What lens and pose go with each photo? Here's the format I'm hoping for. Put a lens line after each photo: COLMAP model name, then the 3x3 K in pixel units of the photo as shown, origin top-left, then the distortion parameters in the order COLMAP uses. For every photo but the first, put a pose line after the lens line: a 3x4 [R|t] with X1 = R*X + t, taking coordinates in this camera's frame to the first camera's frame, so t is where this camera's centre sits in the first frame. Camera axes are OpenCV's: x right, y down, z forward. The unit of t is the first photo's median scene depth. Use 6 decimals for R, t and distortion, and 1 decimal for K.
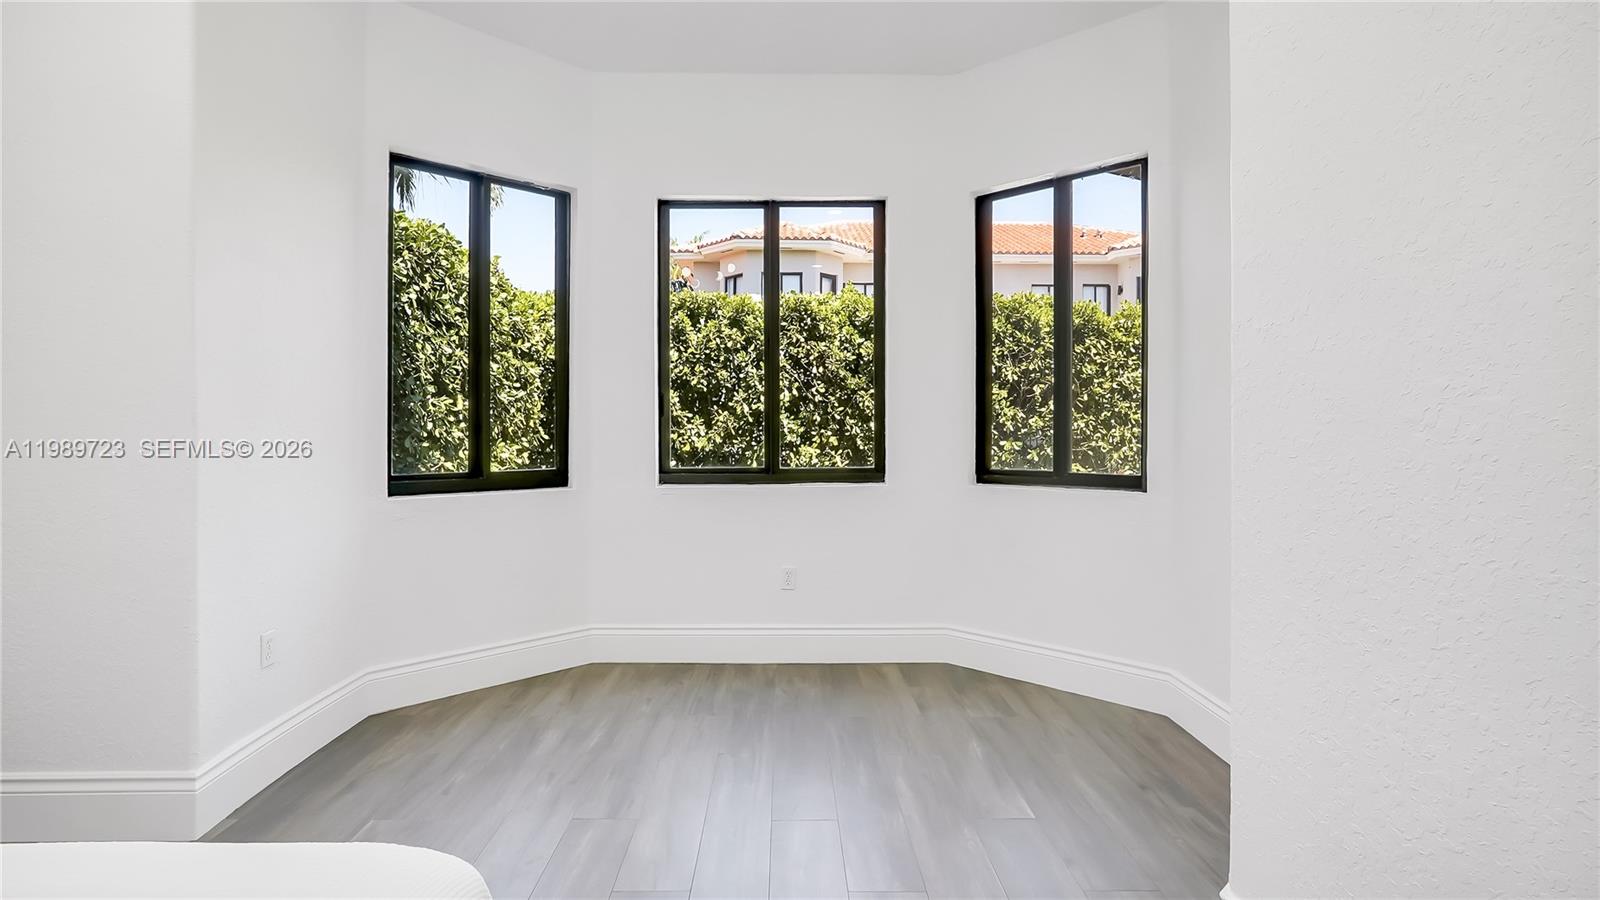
lens RADIAL K [[832.0, 0, 775.4], [0, 832.0, 452.0], [0, 0, 1]] dist [-0.010760, -0.000015]
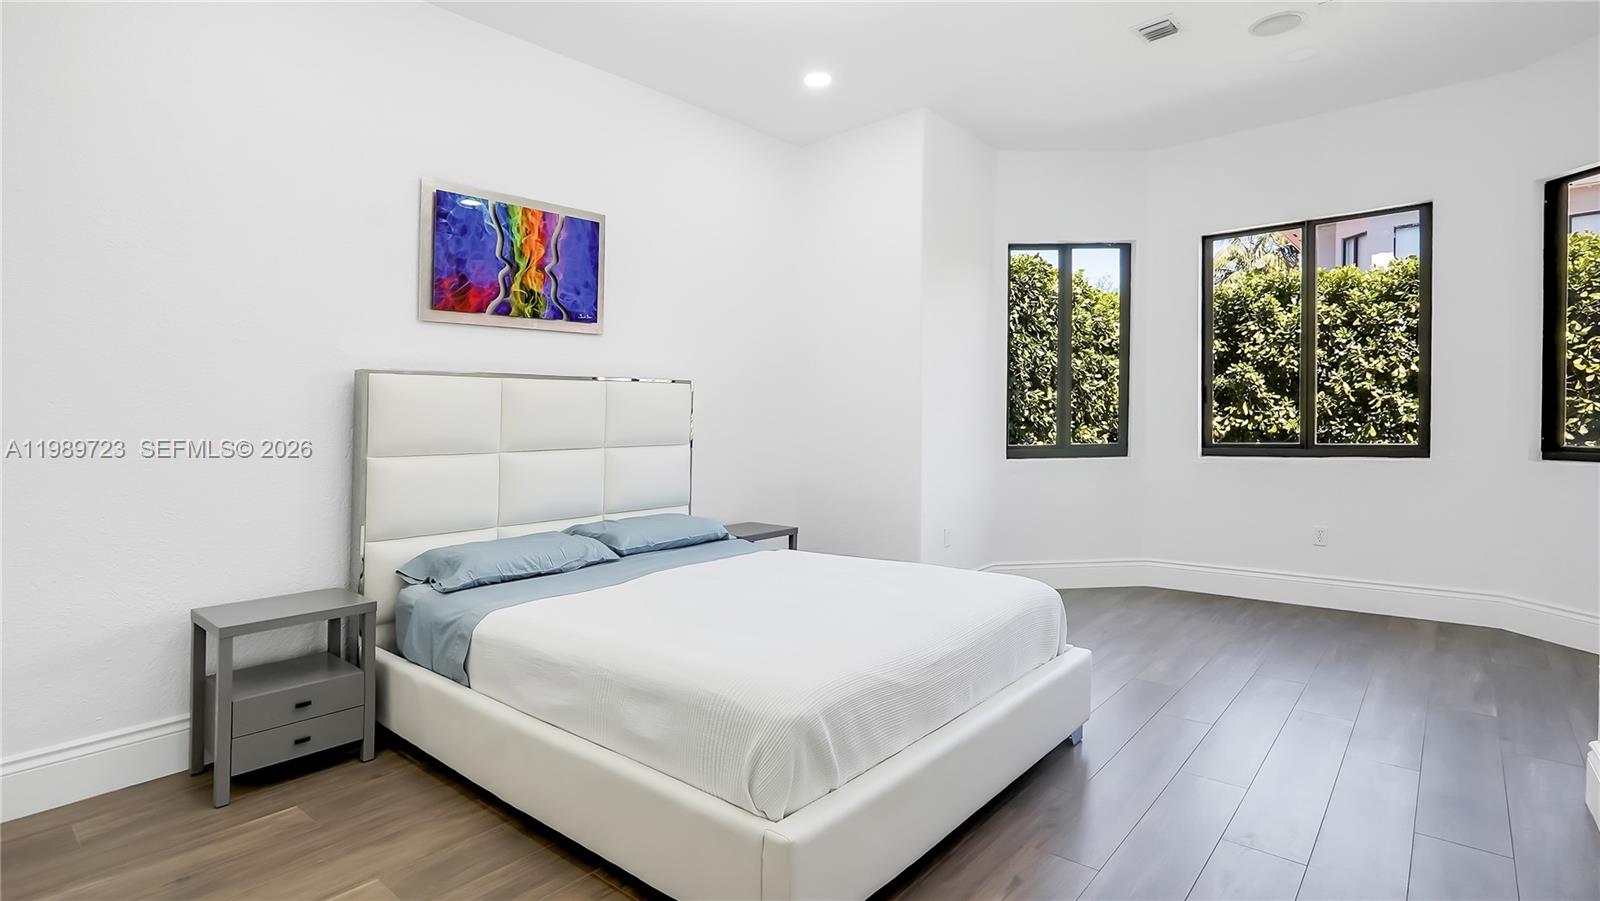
lens RADIAL K [[763.8, 0, 791.3], [0, 763.8, 462.1], [0, 0, 1]] dist [-0.014467, 0.007105]
pose [[0.772441, 0.021243, -0.634731, 0.042552], [0.001201, 0.999390, 0.034908, 0.002212], [0.635086, -0.027727, 0.771944, -0.115024]]
